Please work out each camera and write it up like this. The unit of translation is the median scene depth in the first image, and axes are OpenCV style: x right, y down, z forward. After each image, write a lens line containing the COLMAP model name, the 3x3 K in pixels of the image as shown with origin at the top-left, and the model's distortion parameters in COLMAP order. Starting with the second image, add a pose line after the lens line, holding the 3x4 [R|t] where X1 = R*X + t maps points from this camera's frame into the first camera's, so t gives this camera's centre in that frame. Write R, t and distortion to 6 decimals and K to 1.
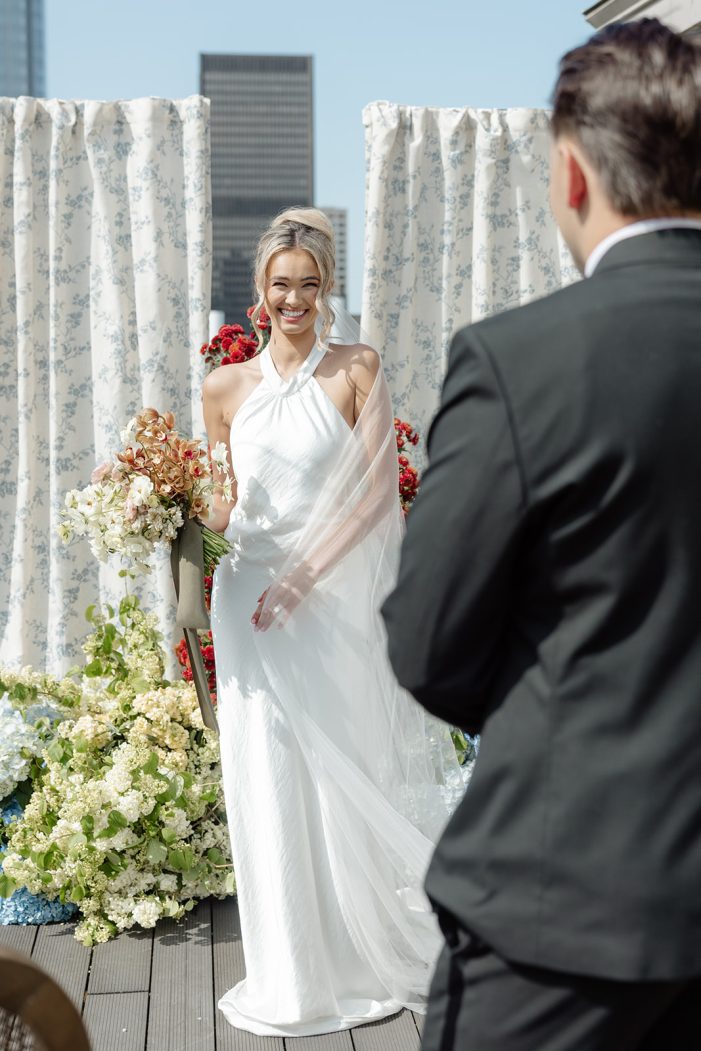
lens RADIAL K [[1952.8, 0, 364.2], [0, 1952.8, 496.4], [0, 0, 1]] dist [0.078620, 0.000000]
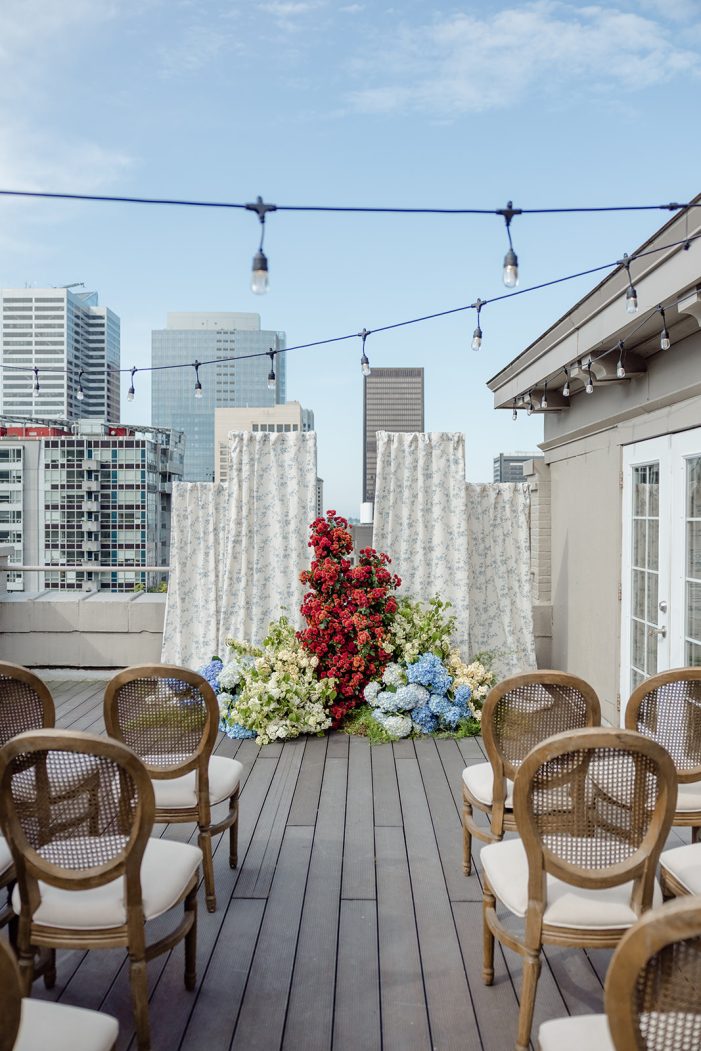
lens RADIAL K [[1497.7, 0, 351.9], [0, 1497.7, 470.0], [0, 0, 1]] dist [-0.010772, 0.000000]
pose [[0.989412, -0.003306, -0.145095, 0.261063], [-0.012030, 0.994432, -0.104689, 0.059142], [0.144633, 0.105326, 0.983864, -0.966664]]
